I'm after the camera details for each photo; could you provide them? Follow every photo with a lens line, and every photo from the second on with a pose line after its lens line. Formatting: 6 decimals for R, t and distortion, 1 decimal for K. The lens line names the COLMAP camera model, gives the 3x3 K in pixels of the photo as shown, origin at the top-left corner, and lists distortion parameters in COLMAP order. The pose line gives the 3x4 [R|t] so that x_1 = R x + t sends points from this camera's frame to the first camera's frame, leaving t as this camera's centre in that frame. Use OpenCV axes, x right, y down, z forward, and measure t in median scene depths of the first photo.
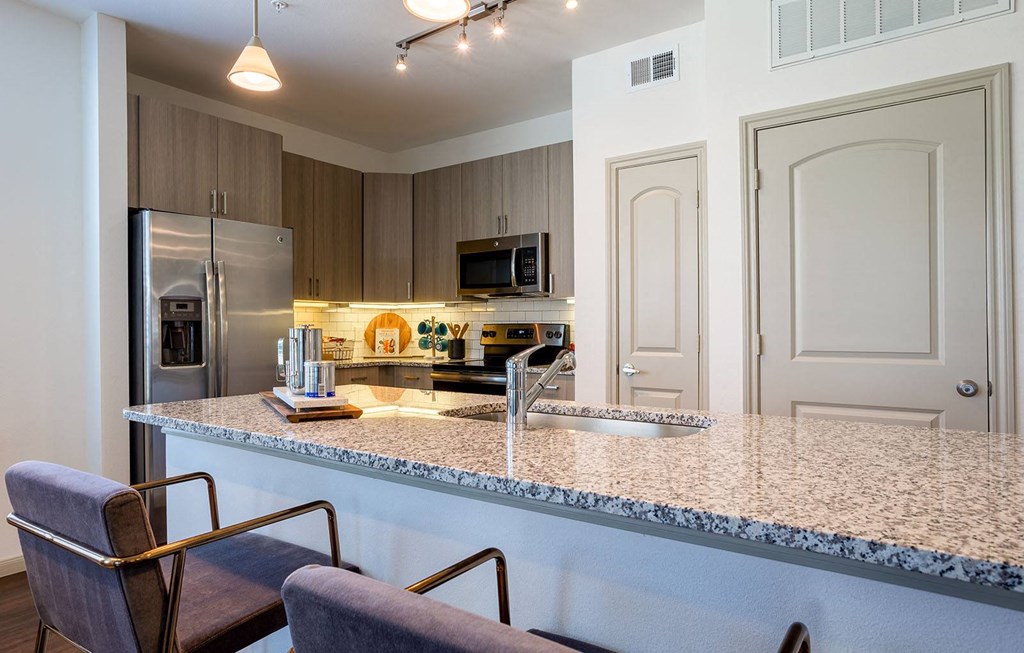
lens RADIAL K [[606.1, 0, 515.1], [0, 606.1, 326.5], [0, 0, 1]] dist [-0.021707, 0.011563]
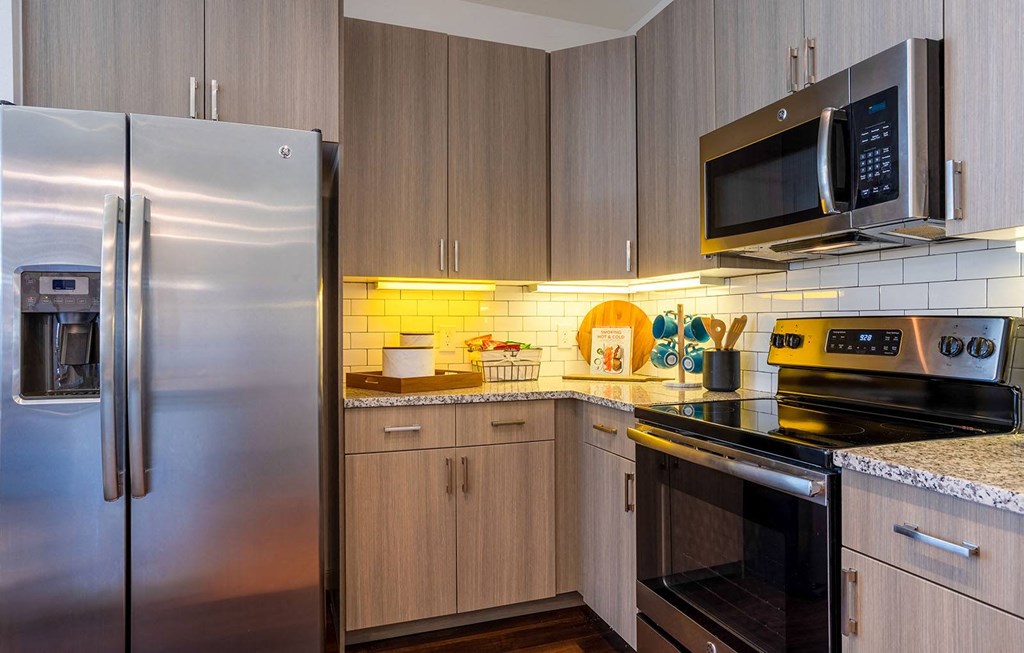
lens RADIAL K [[606.1, 0, 512.2], [0, 606.1, 320.0], [0, 0, 1]] dist [-0.021707, 0.011563]
pose [[0.822417, -0.003499, -0.568875, 0.041750], [-0.000727, 0.999974, -0.007202, 0.000583], [0.568885, 0.006337, 0.822393, 0.519143]]
